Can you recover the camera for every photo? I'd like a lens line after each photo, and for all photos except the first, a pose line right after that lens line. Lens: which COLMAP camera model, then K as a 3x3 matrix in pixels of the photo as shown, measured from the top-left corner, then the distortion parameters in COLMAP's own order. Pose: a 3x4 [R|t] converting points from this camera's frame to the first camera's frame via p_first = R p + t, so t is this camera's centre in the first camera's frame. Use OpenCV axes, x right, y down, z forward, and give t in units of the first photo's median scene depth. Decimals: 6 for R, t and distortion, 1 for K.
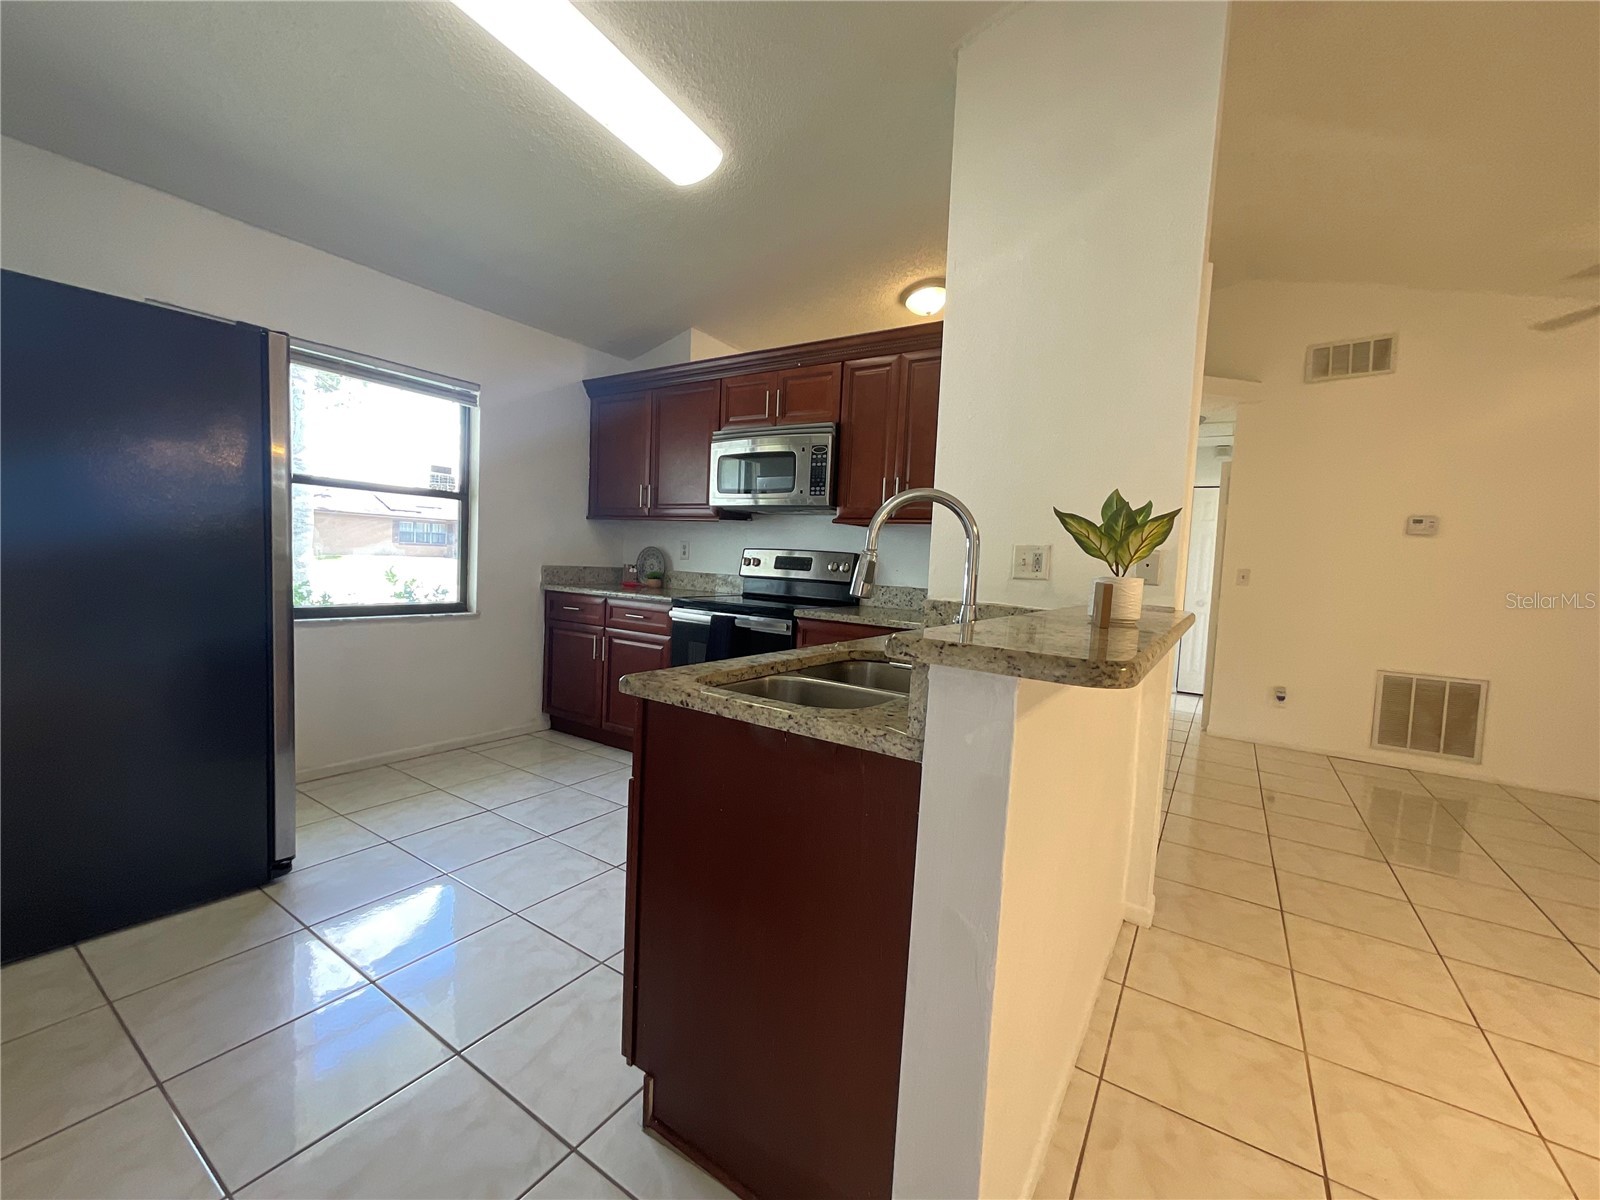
lens RADIAL K [[653.0, 0, 800.0], [0, 653.0, 600.0], [0, 0, 1]] dist [0.002437, 0.000438]
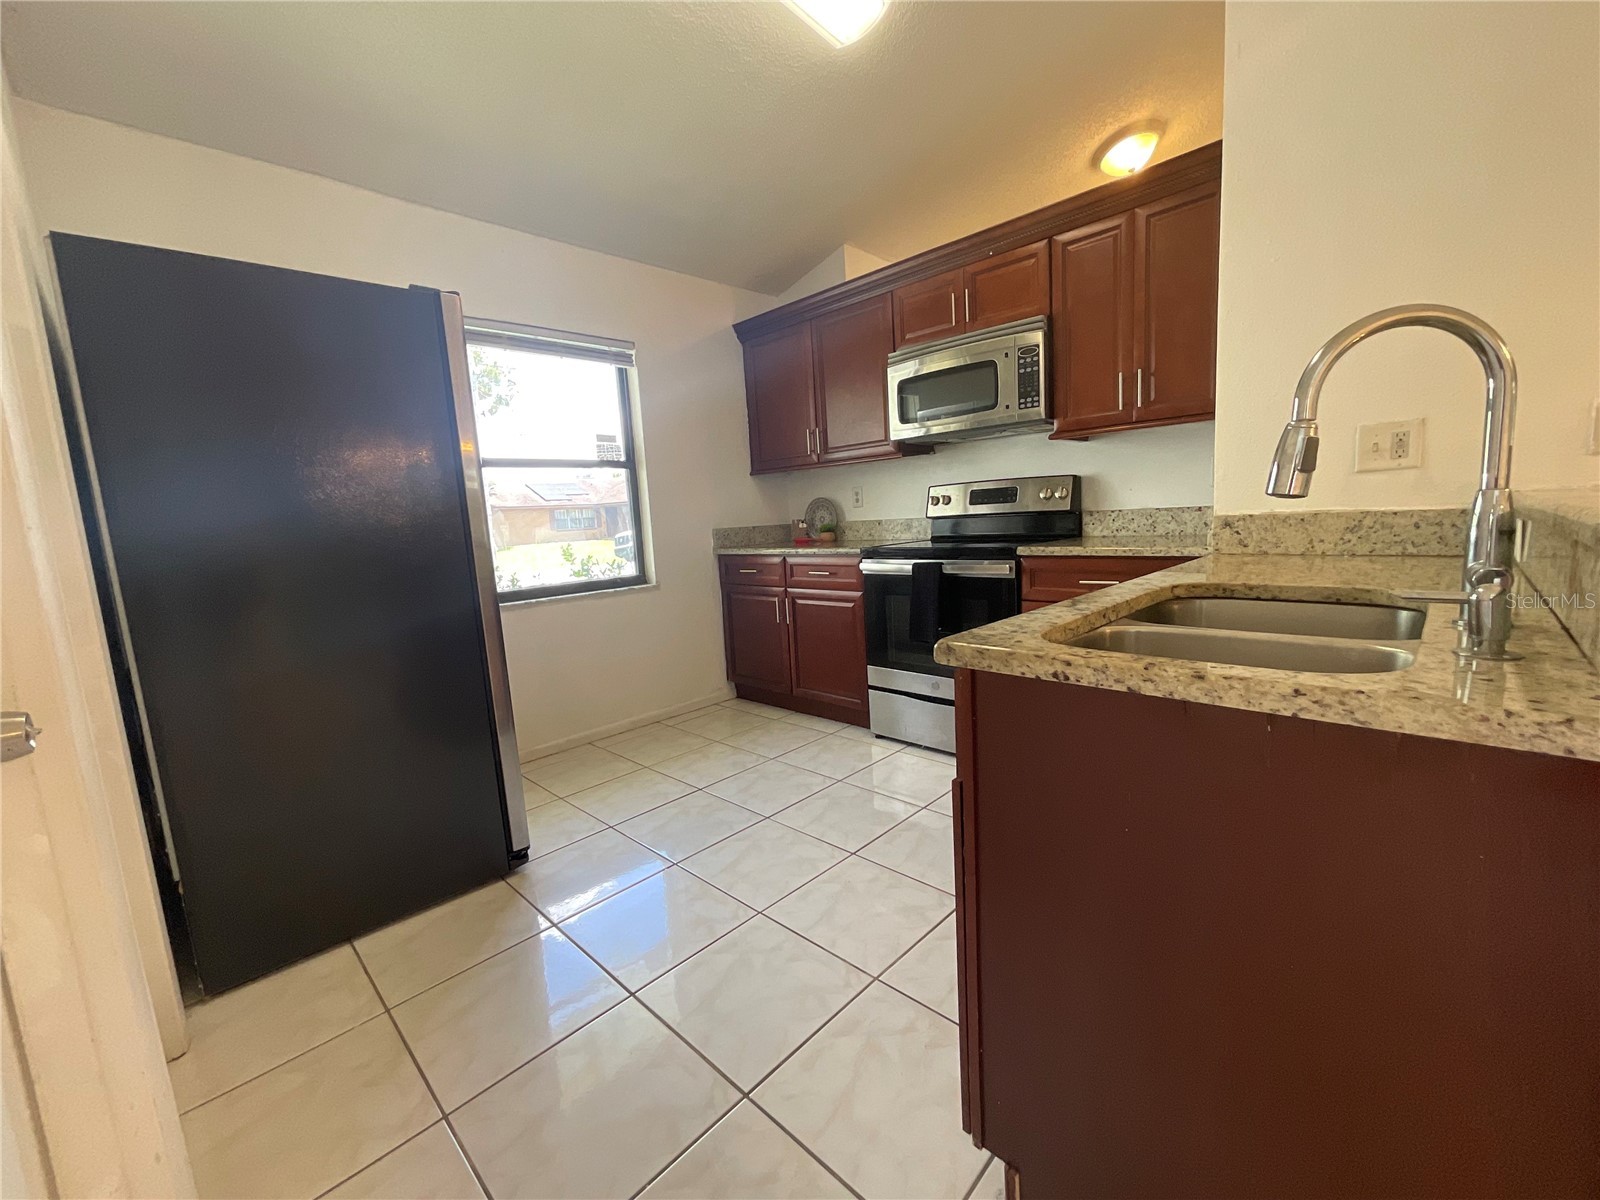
lens RADIAL K [[653.0, 0, 800.0], [0, 653.0, 600.0], [0, 0, 1]] dist [0.007603, 0.000051]
pose [[0.976434, -0.078037, -0.201215, -0.098150], [0.091727, 0.993998, 0.059618, 0.005439], [0.195355, -0.076670, 0.977731, 0.098912]]
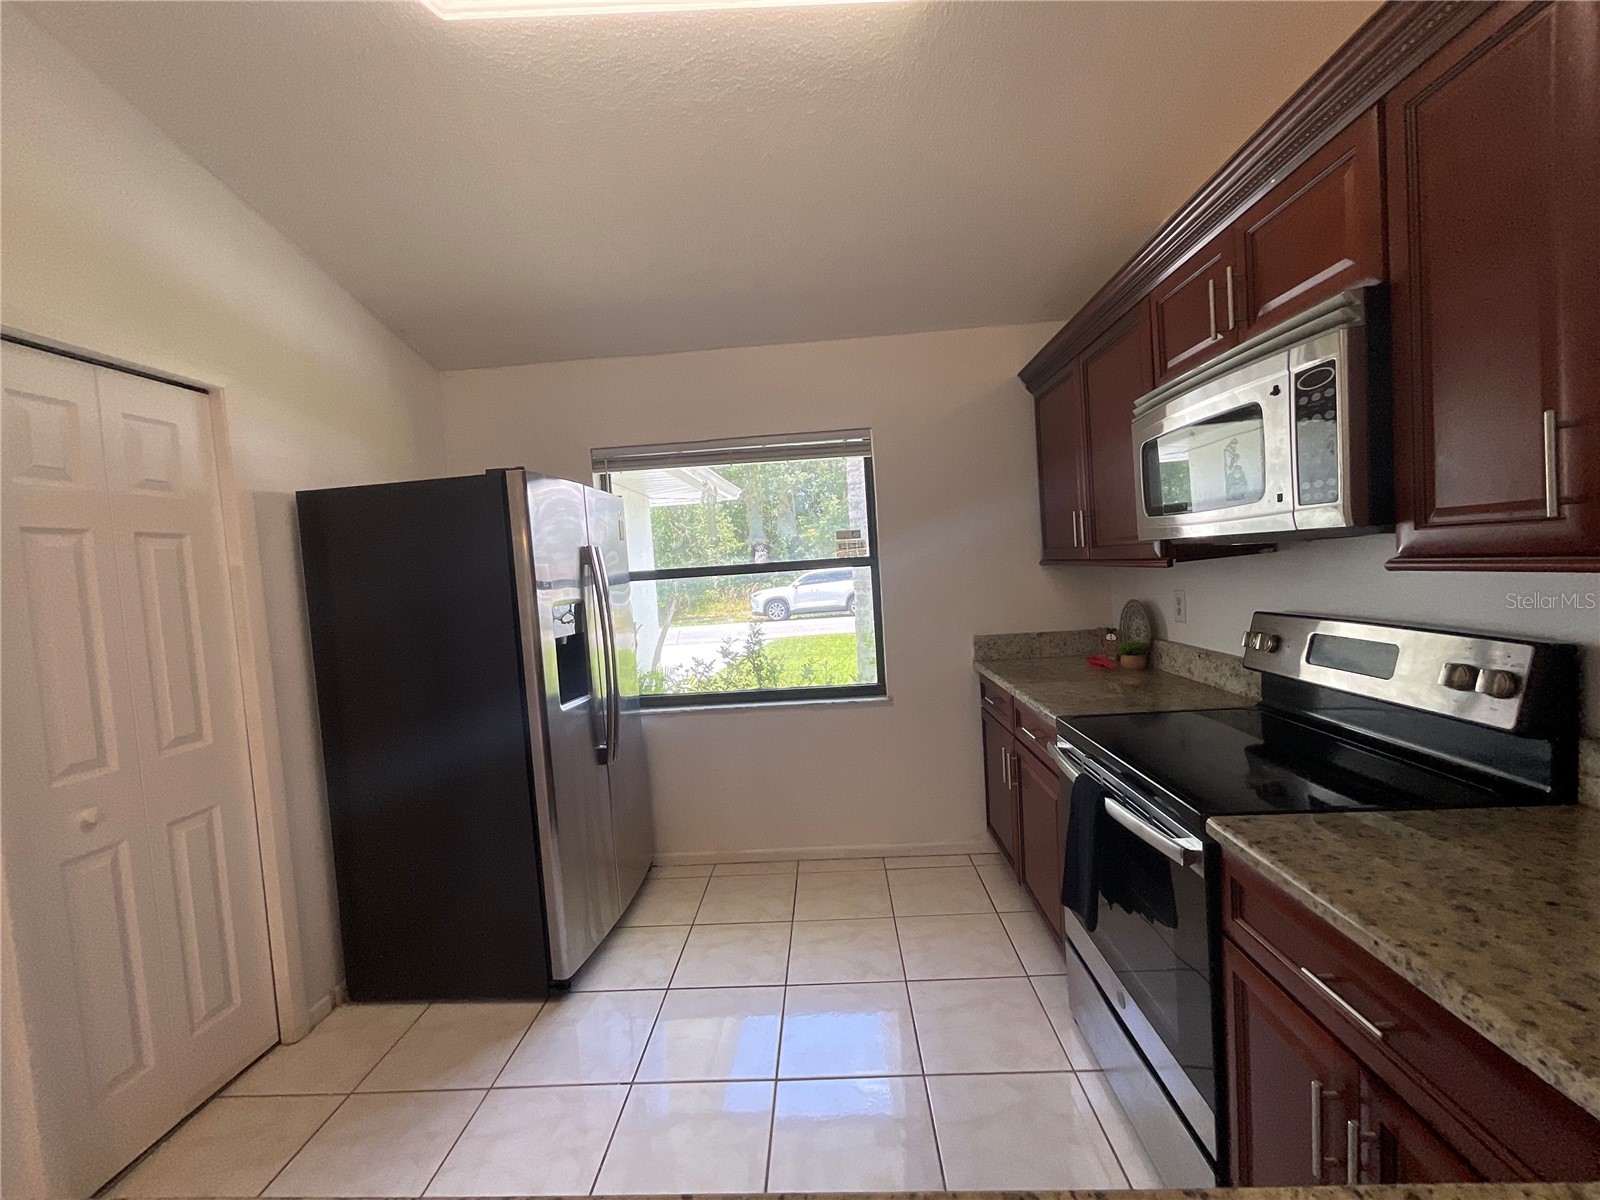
lens RADIAL K [[653.0, 0, 800.0], [0, 653.0, 600.0], [0, 0, 1]] dist [0.007603, 0.000051]
pose [[0.507035, -0.034467, -0.861236, 0.176387], [0.032573, 0.999253, -0.020814, -0.095750], [0.861309, -0.017500, 0.507779, 0.499590]]
